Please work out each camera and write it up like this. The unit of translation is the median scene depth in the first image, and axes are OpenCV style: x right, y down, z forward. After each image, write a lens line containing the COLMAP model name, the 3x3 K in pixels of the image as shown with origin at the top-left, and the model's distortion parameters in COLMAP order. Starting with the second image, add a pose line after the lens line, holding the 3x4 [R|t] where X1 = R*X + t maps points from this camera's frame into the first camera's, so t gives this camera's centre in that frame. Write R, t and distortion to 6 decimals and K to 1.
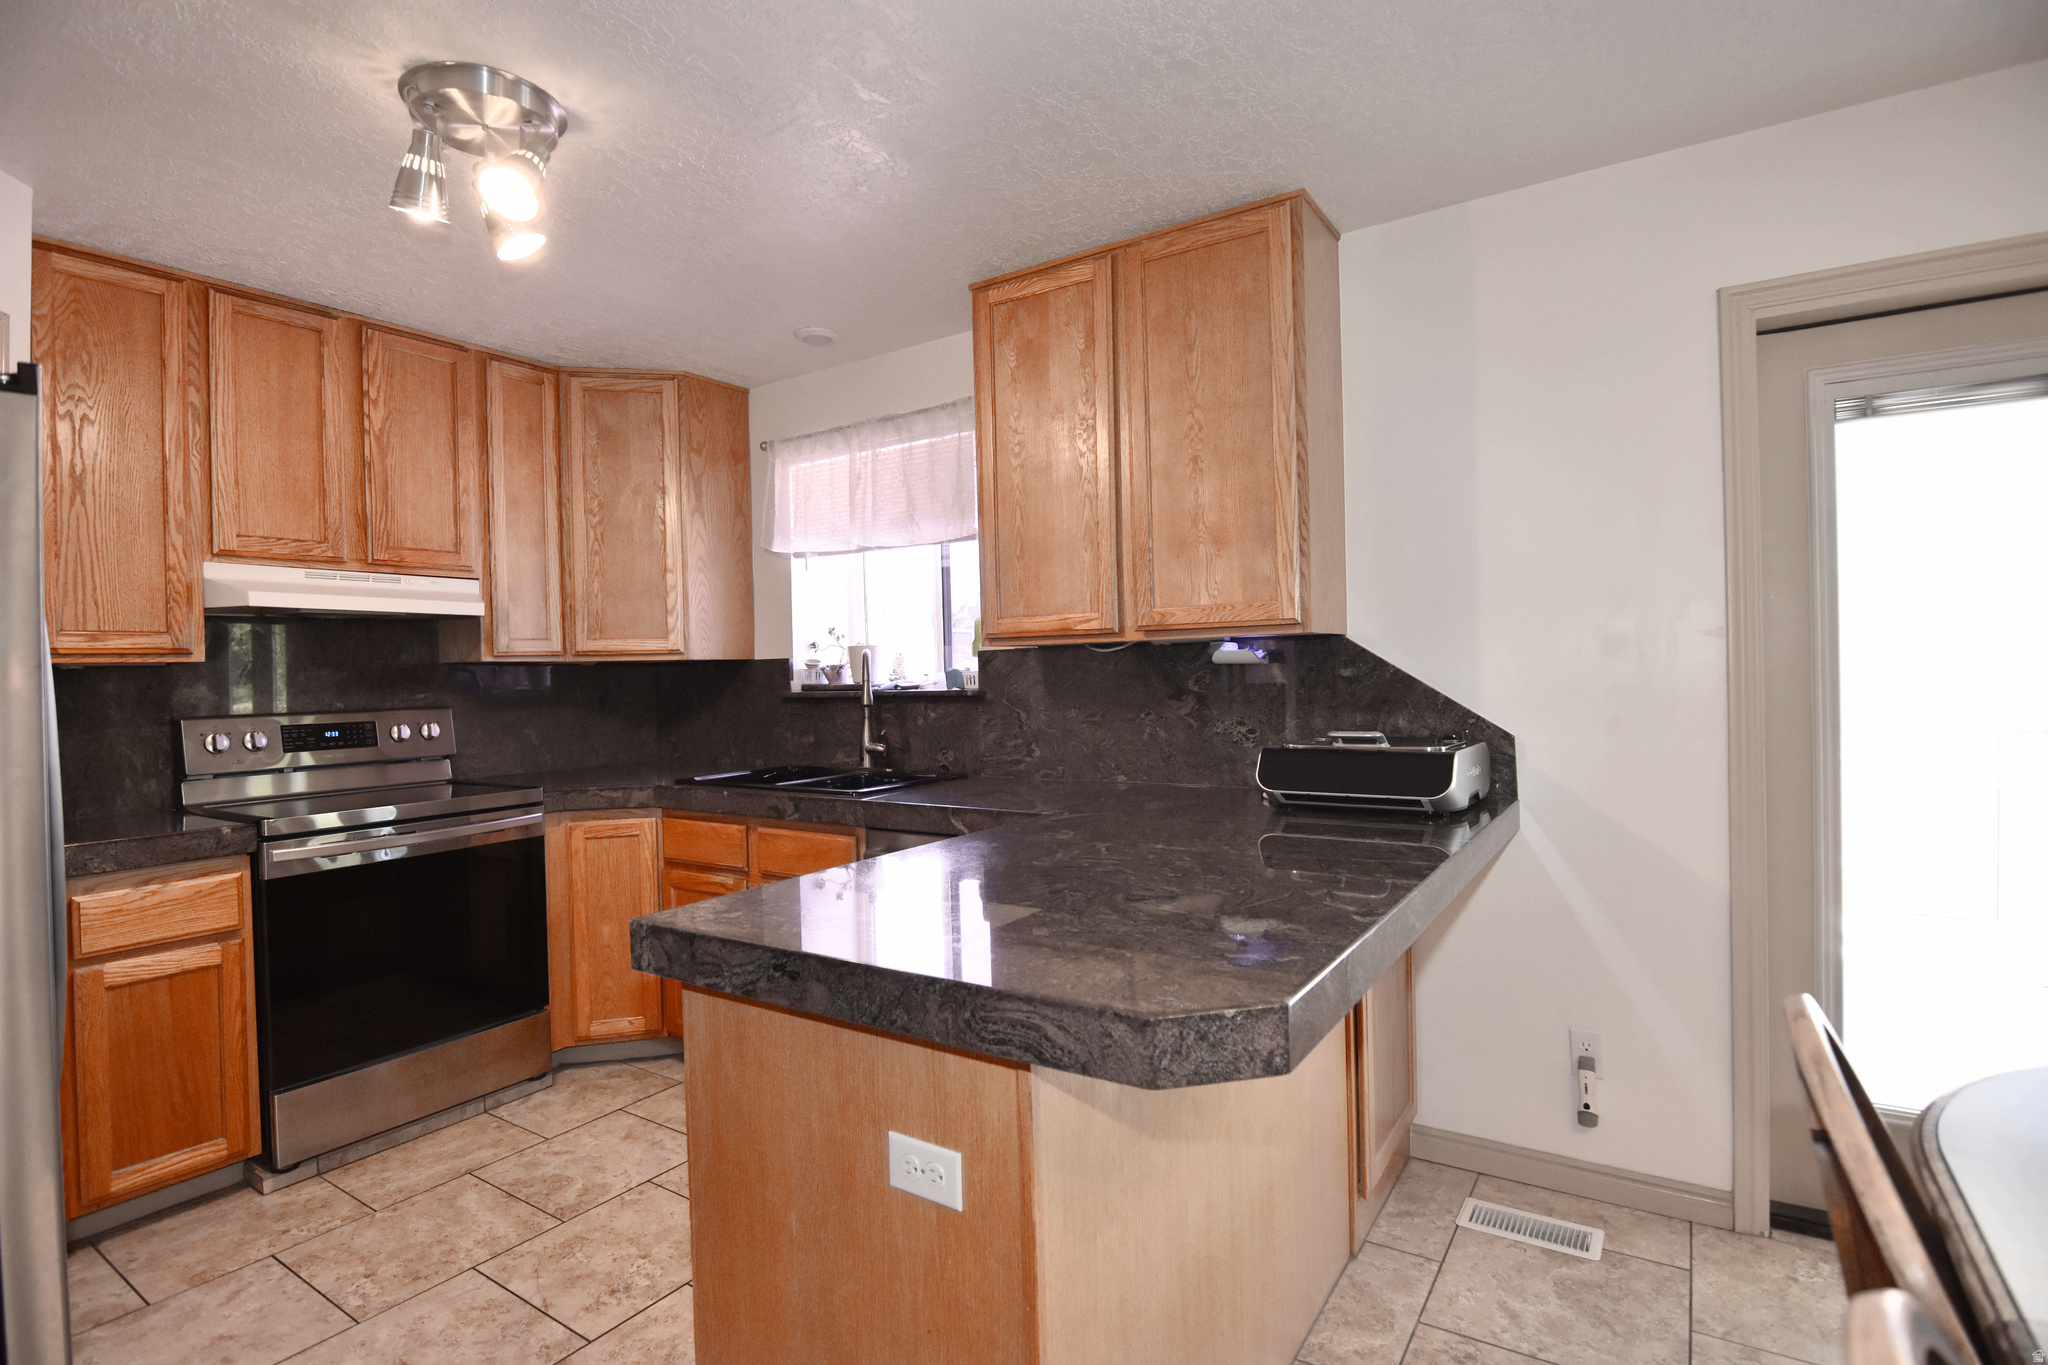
lens RADIAL K [[992.3, 0, 1017.8], [0, 992.3, 676.5], [0, 0, 1]] dist [-0.016634, -0.004046]
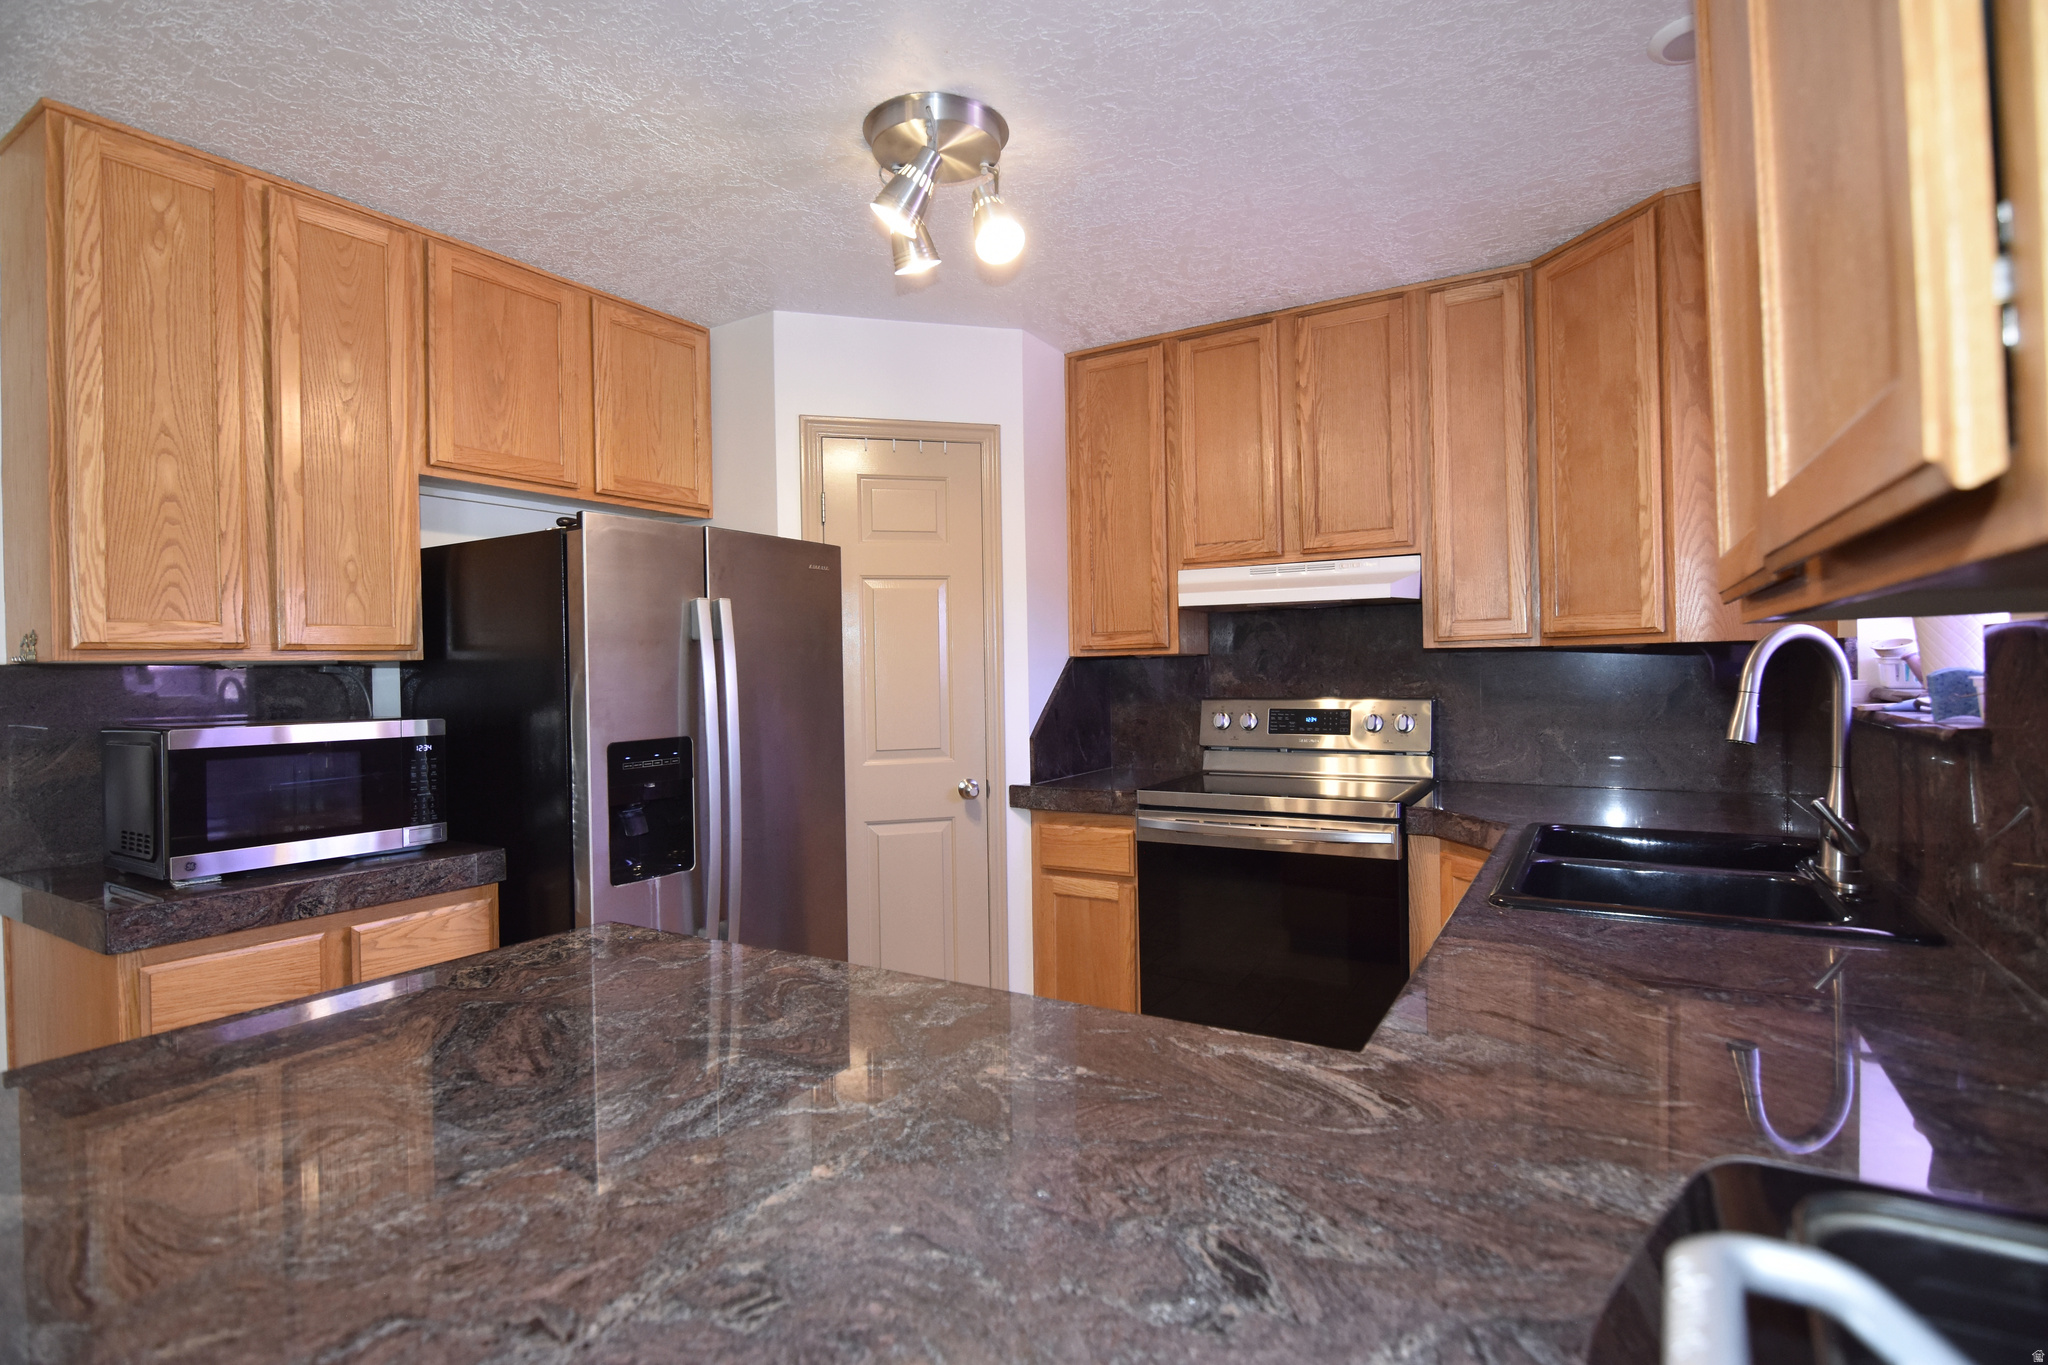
lens RADIAL K [[992.3, 0, 1024.8], [0, 992.3, 676.8], [0, 0, 1]] dist [-0.016634, -0.004046]
pose [[0.049738, 0.031865, -0.998254, 0.350857], [0.012864, 0.999388, 0.032543, -0.026153], [0.998679, -0.014460, 0.049298, 0.685176]]
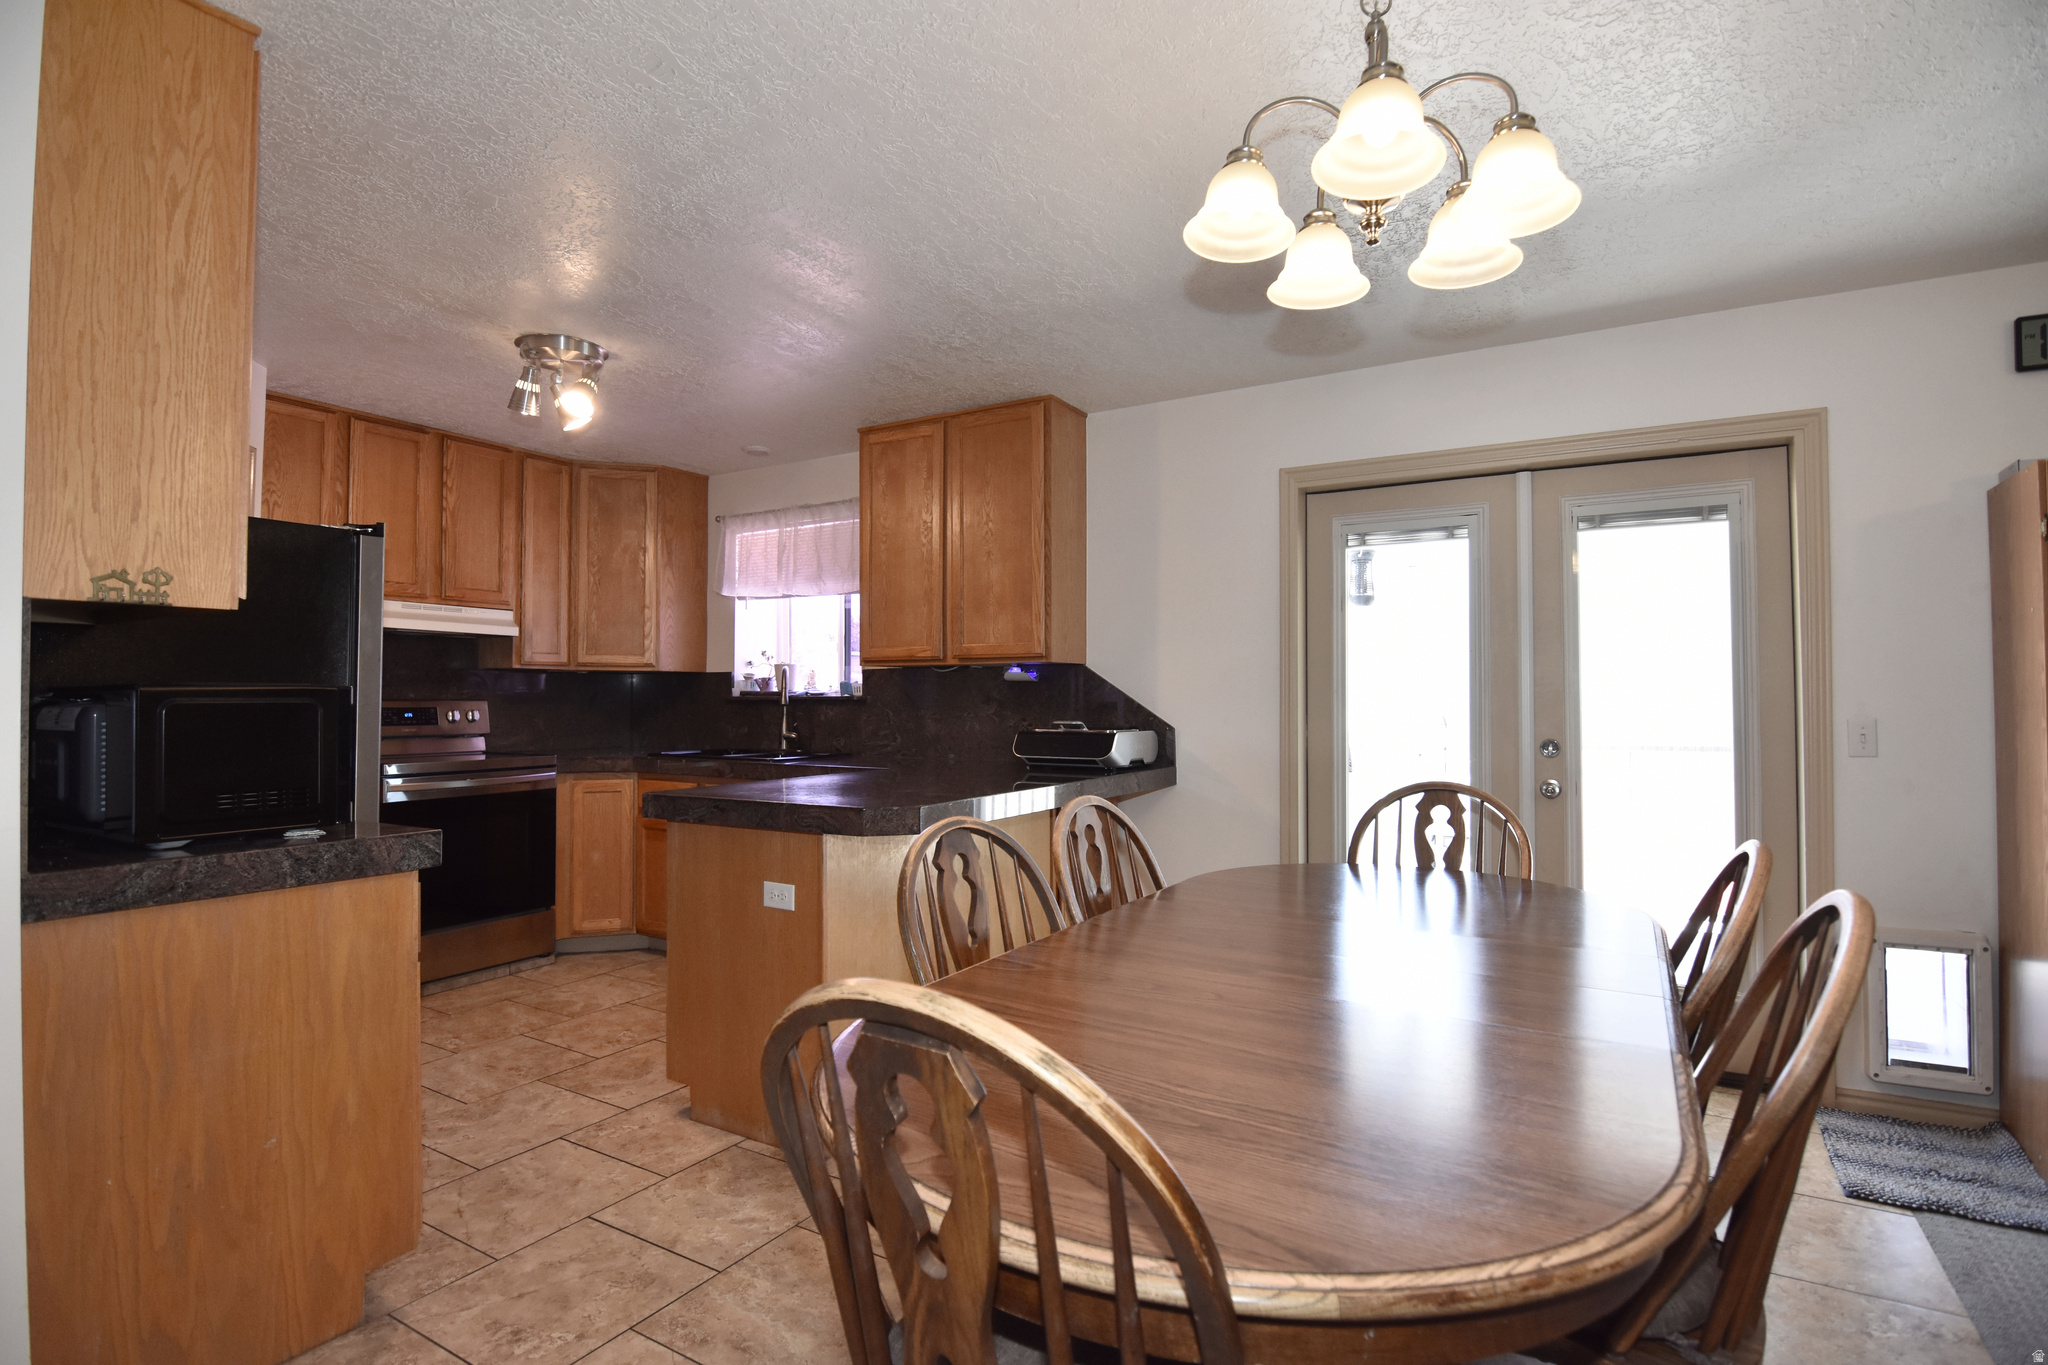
lens RADIAL K [[992.3, 0, 1024.8], [0, 992.3, 673.6], [0, 0, 1]] dist [-0.016634, -0.004046]
pose [[0.998228, 0.025197, 0.053916, 0.134585], [-0.023550, 0.999243, -0.030979, 0.022607], [-0.054655, 0.029655, 0.998065, -0.525389]]
